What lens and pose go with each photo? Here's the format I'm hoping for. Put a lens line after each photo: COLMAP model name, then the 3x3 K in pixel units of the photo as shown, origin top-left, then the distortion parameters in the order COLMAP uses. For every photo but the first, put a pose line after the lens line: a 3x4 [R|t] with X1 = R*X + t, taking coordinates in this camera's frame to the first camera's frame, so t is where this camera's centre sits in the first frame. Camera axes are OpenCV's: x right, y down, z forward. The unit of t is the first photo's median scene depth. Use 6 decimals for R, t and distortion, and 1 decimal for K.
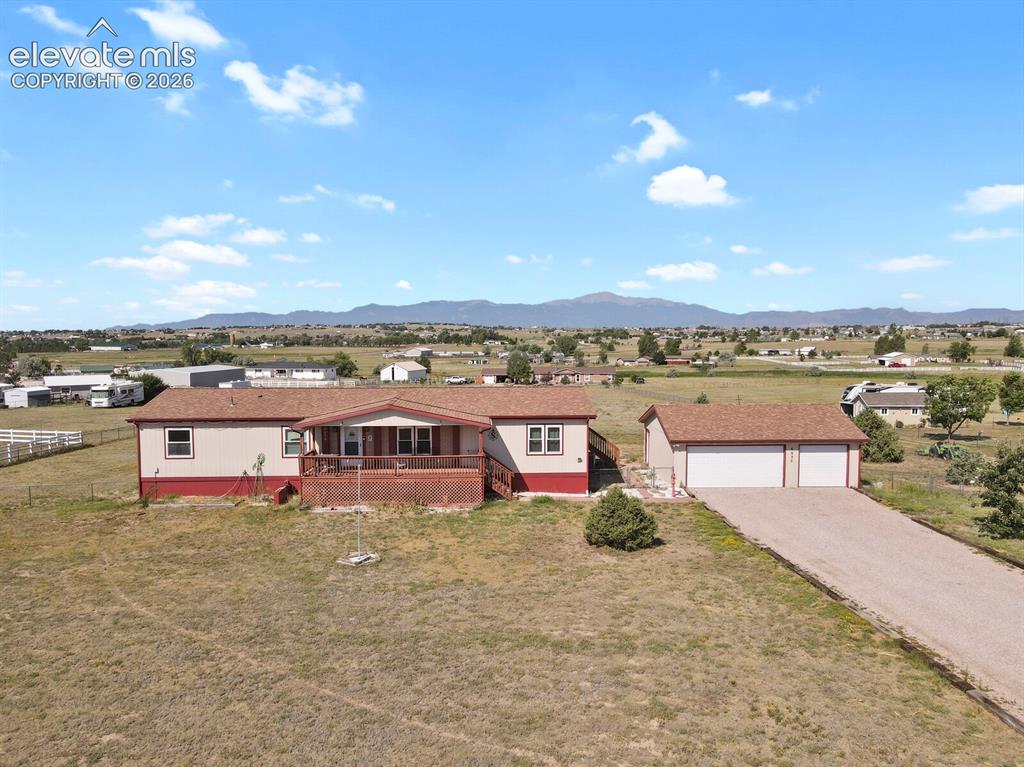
lens RADIAL K [[749.5, 0, 515.7], [0, 749.5, 385.1], [0, 0, 1]] dist [-0.001748, 0.035029]
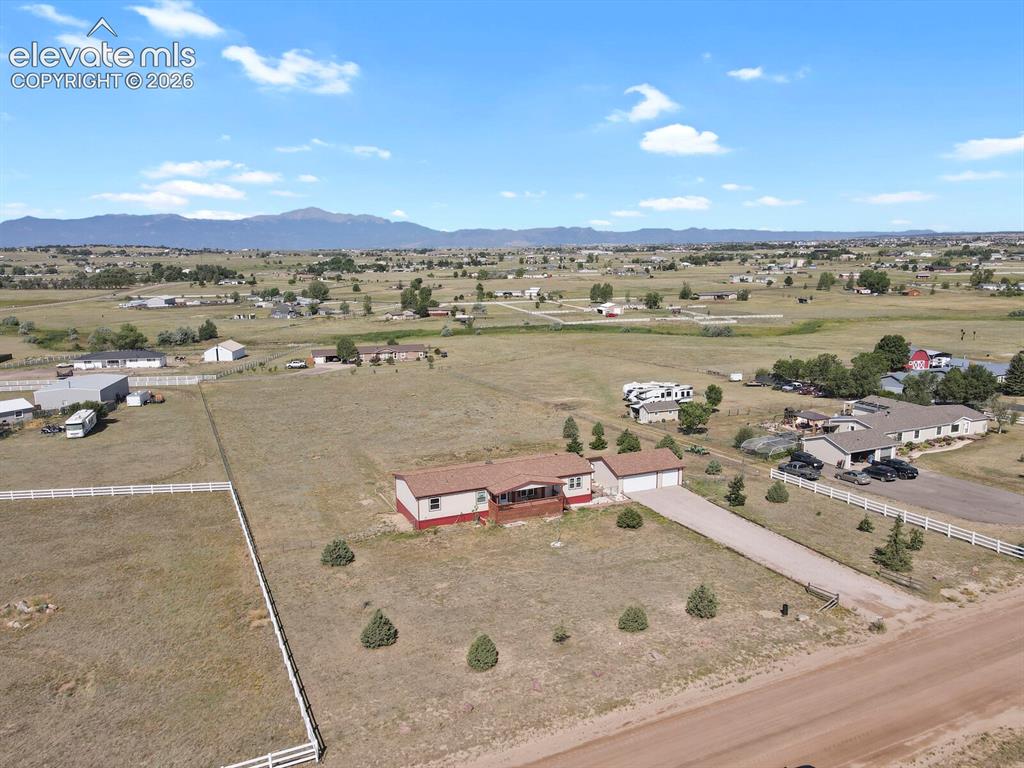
lens RADIAL K [[749.5, 0, 515.7], [0, 749.5, 385.6], [0, 0, 1]] dist [-0.001748, 0.035029]
pose [[0.930158, -0.069197, 0.360581, -0.997332], [0.029725, 0.993048, 0.113892, -0.523874], [-0.365955, -0.095219, 0.925748, -1.151351]]
